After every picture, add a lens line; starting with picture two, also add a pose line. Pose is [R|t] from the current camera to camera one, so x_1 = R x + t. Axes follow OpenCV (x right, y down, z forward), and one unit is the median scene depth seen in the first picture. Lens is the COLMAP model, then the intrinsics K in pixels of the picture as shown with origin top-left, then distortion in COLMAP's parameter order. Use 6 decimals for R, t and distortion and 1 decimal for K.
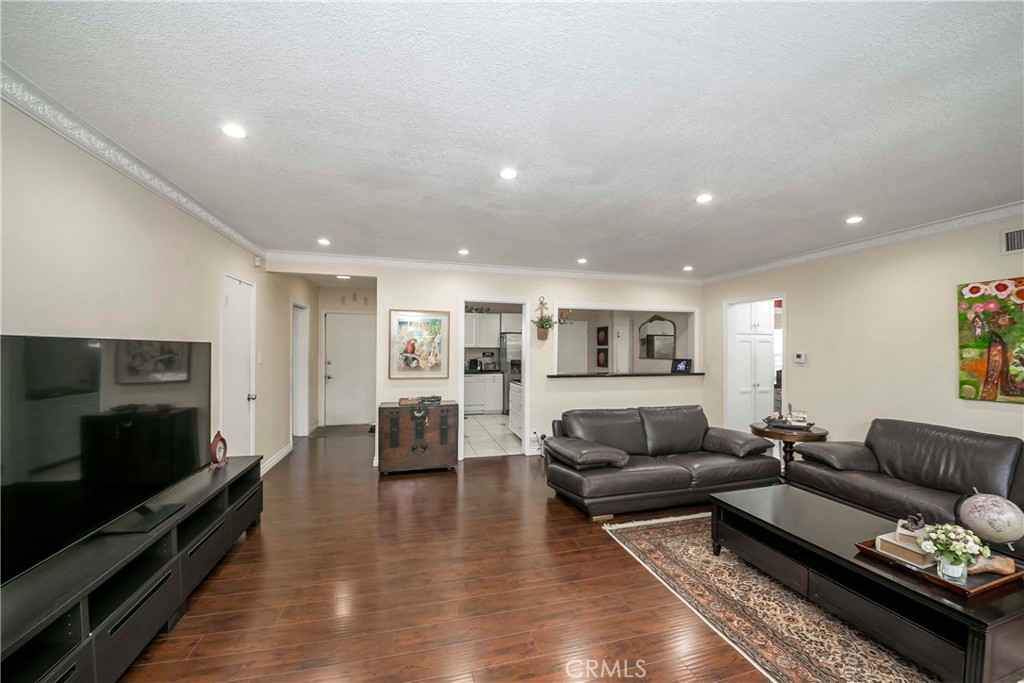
lens RADIAL K [[395.7, 0, 519.9], [0, 395.7, 350.0], [0, 0, 1]] dist [-0.023495, -0.000397]
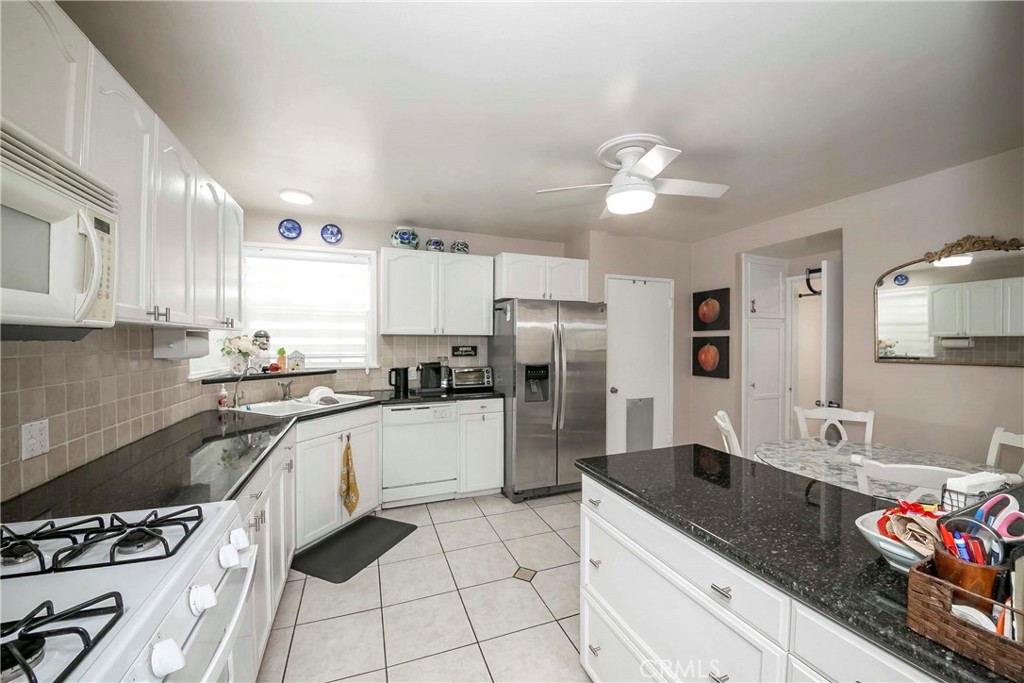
lens RADIAL K [[400.7, 0, 510.8], [0, 400.7, 343.6], [0, 0, 1]] dist [-0.008379, -0.000013]
pose [[0.996348, -0.001679, 0.085364, -0.068279], [0.001222, 0.999985, 0.005413, 0.001307], [-0.085372, -0.005289, 0.996335, 0.562727]]
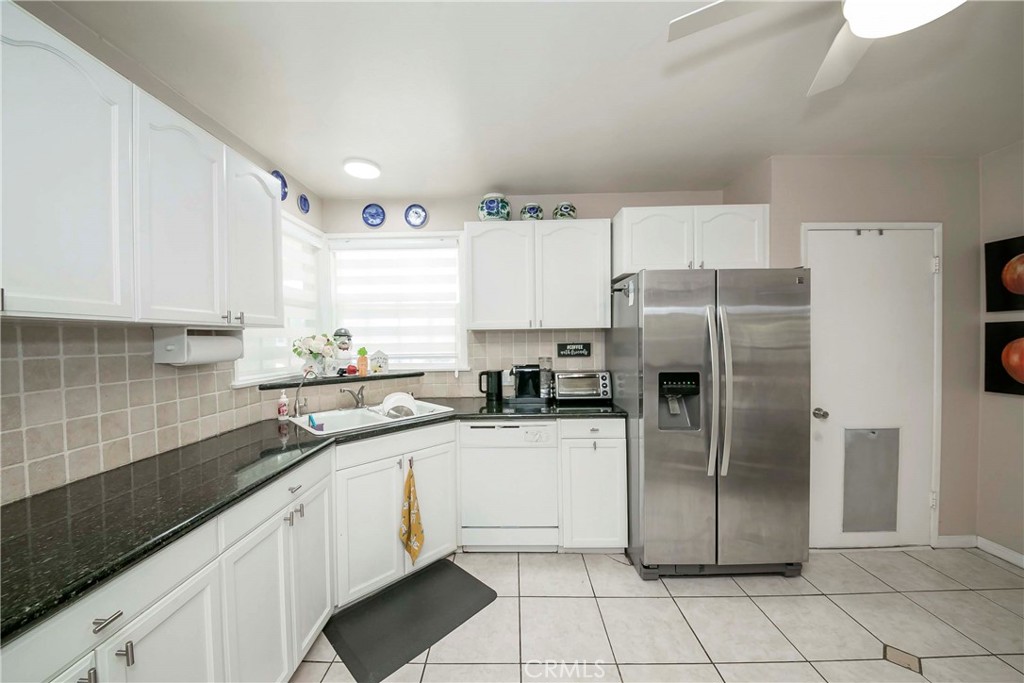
lens RADIAL K [[367.1, 0, 503.9], [0, 367.1, 343.7], [0, 0, 1]] dist [0.004681, -0.003666]
pose [[0.955631, -0.012600, -0.294297, -0.046326], [0.016596, 0.999801, 0.011085, 0.002413], [0.294099, -0.015478, 0.955650, 0.698044]]
